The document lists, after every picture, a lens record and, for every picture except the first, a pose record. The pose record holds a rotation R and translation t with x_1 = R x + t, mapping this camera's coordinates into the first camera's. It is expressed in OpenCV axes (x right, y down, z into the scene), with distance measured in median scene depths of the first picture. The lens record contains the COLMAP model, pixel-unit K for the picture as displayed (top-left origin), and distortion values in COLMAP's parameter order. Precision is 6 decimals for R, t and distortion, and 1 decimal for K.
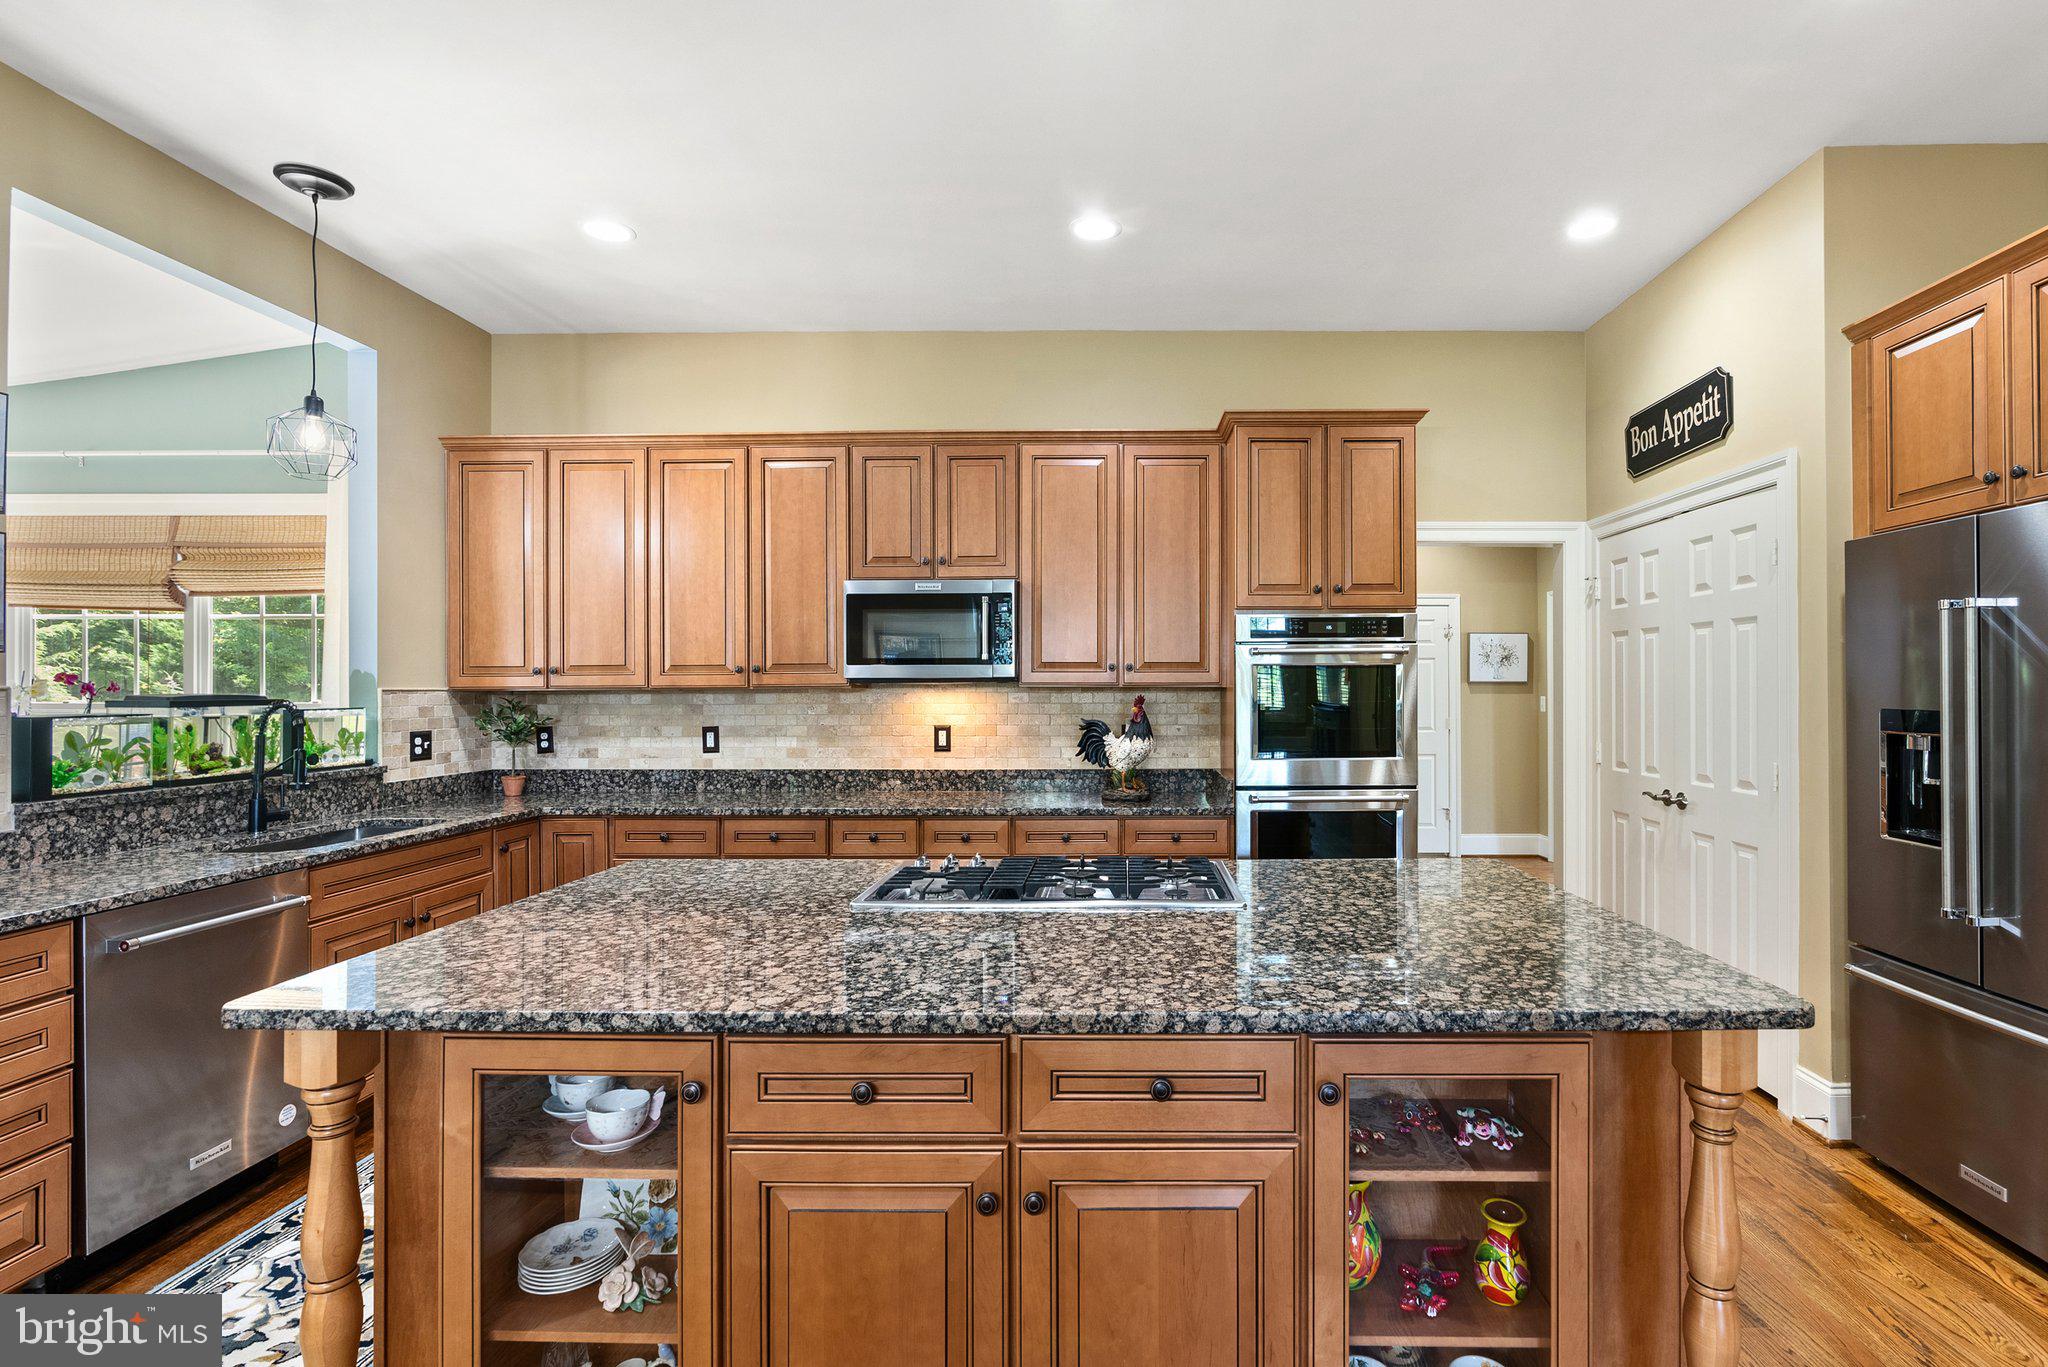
lens RADIAL K [[998.1, 0, 1130.2], [0, 998.1, 694.7], [0, 0, 1]] dist [-0.016480, 0.007777]
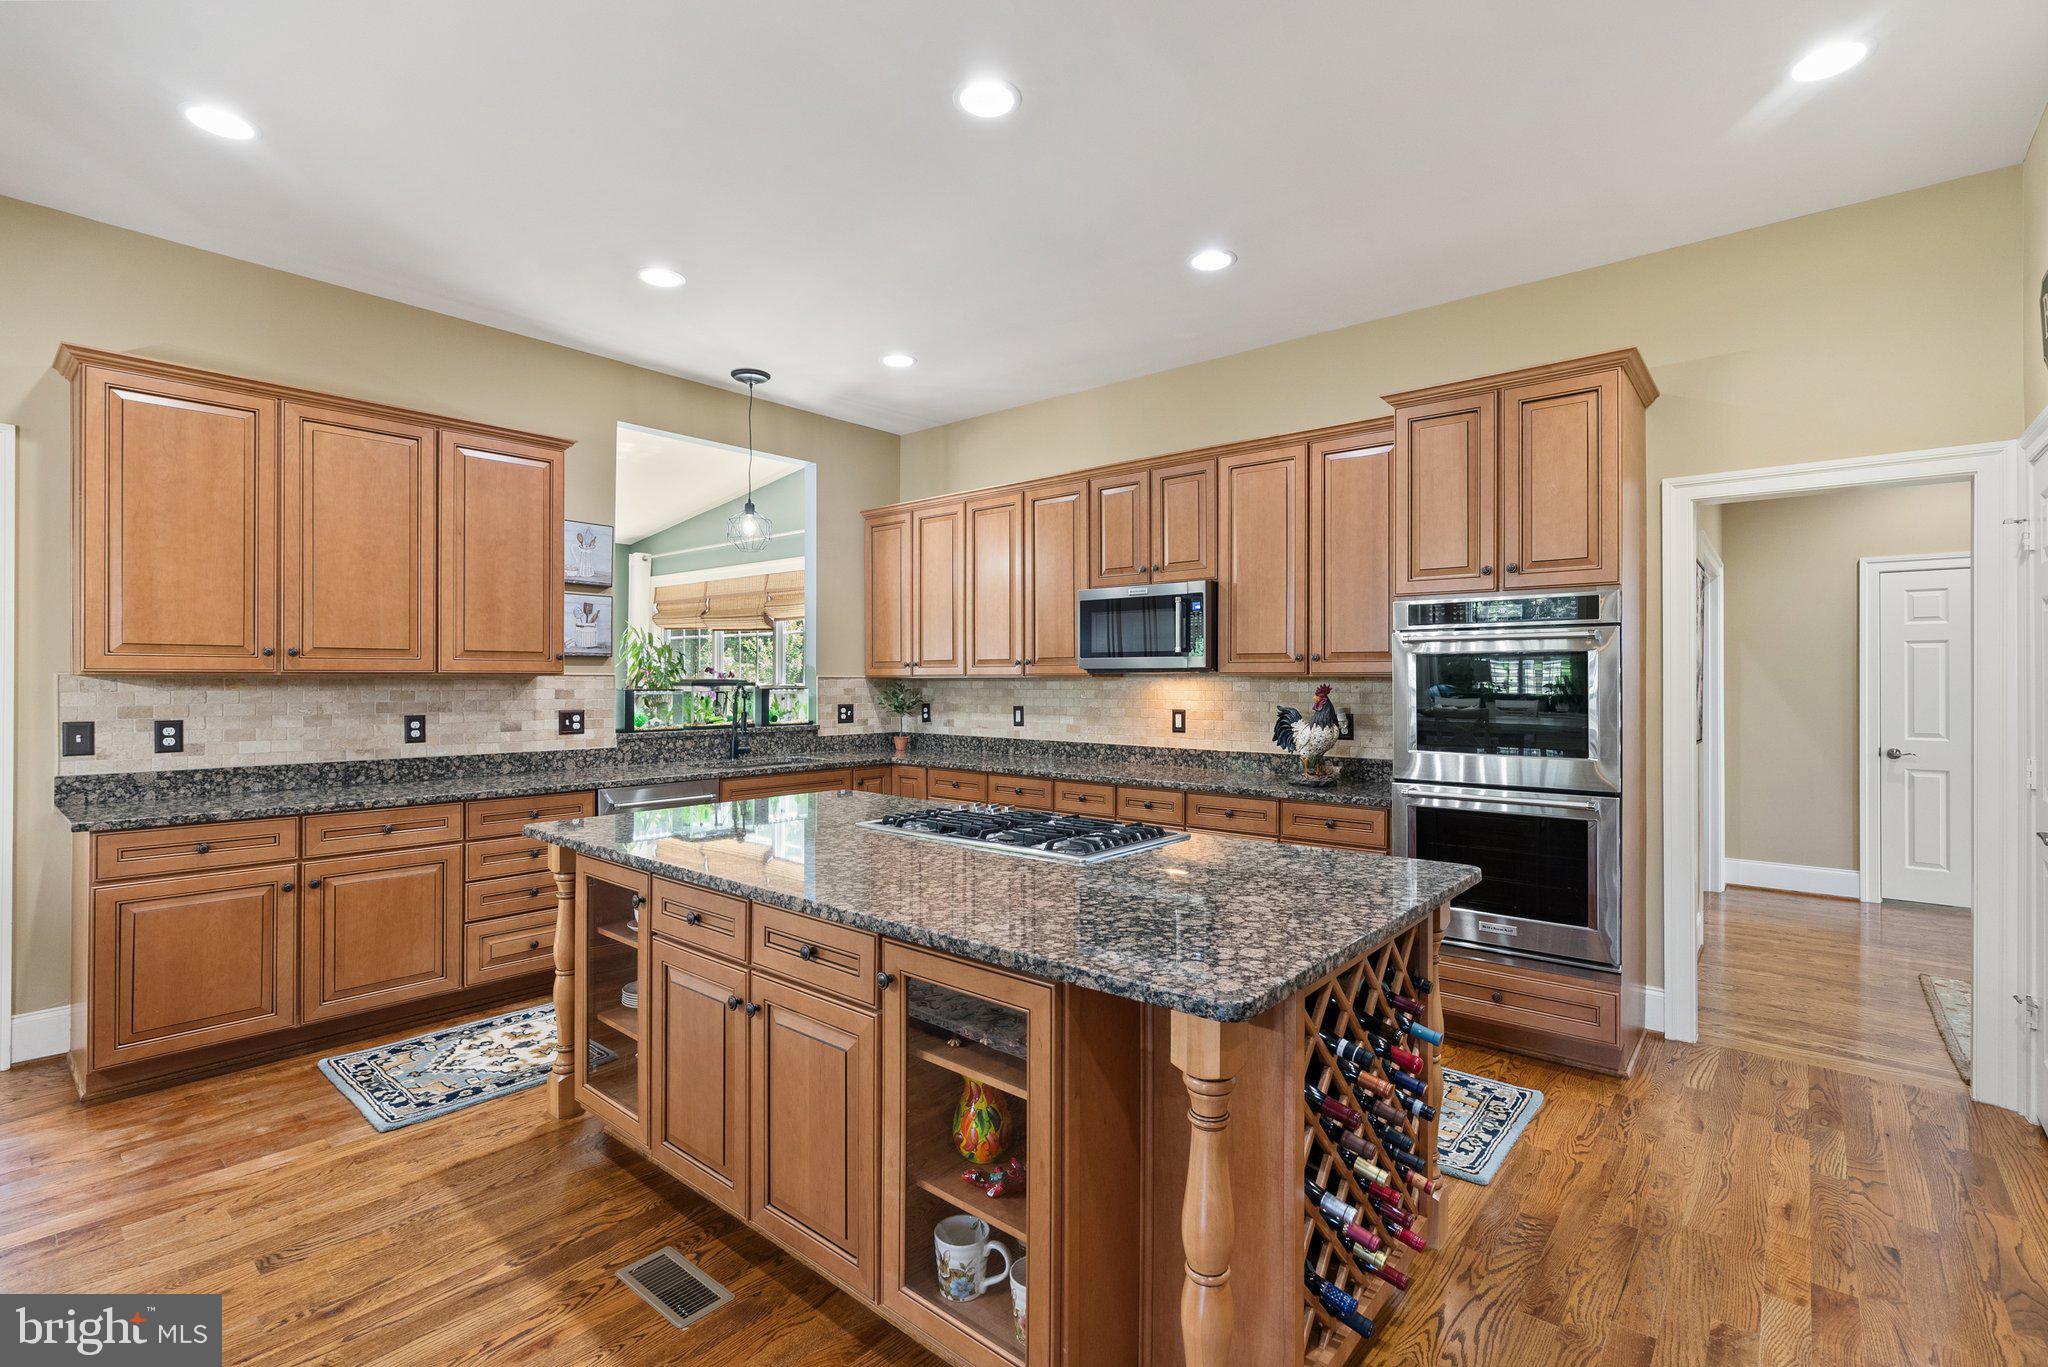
lens RADIAL K [[945.4, 0, 1029.3], [0, 945.4, 693.7], [0, 0, 1]] dist [-0.014082, 0.008199]
pose [[0.758262, 0.013543, -0.651809, 0.429826], [-0.008770, 0.999906, 0.010574, 0.002369], [0.651891, -0.002302, 0.758309, 0.066449]]
